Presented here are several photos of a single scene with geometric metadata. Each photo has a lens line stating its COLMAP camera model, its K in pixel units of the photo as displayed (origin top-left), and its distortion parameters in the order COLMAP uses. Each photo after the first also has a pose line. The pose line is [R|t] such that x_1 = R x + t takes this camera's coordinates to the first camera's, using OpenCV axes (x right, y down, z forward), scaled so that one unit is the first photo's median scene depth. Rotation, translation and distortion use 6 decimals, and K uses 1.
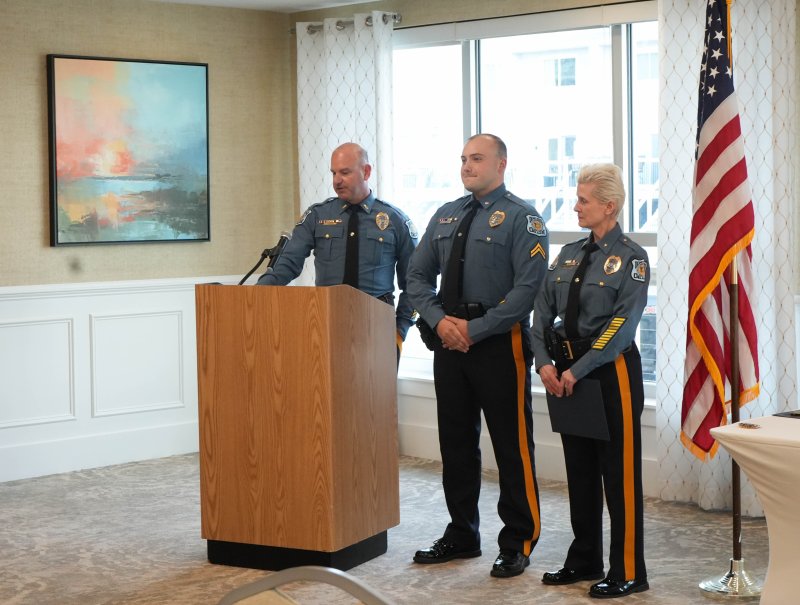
lens RADIAL K [[1620.5, 0, 398.9], [0, 1620.5, 185.9], [0, 0, 1]] dist [-0.007805, 0.302449]
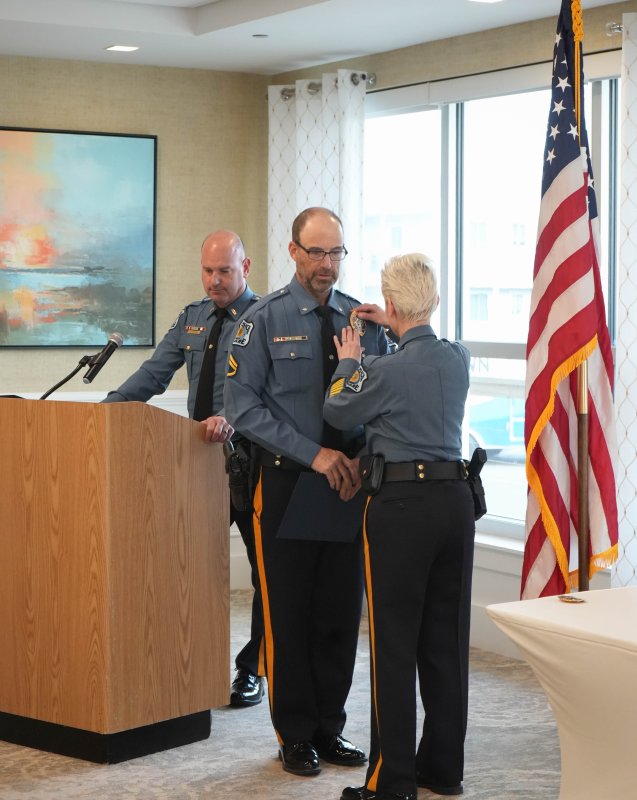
lens RADIAL K [[1861.9, 0, 279.7], [0, 1861.9, 294.3], [0, 0, 1]] dist [-0.005981, 0.299407]
pose [[0.976650, 0.014042, -0.214376, 0.160961], [-0.013717, 0.999901, 0.003005, 0.002836], [0.214397, 0.000006, 0.976747, 0.079869]]
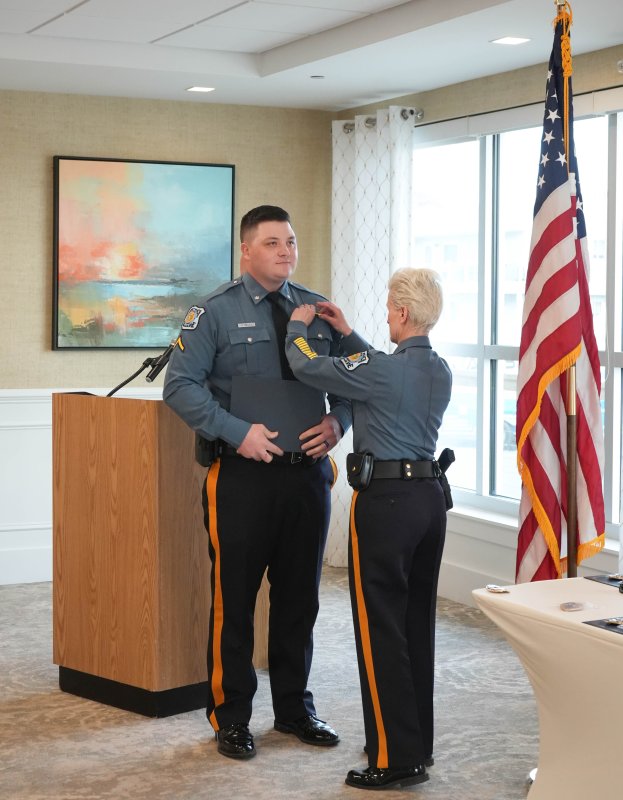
lens RADIAL K [[1583.5, 0, 236.1], [0, 1583.5, 301.1], [0, 0, 1]] dist [0.051635, 0.033284]
pose [[0.951171, 0.016799, -0.308207, 0.185867], [-0.015962, 0.999859, 0.005240, 0.000503], [0.308252, -0.000064, 0.951305, 0.111063]]
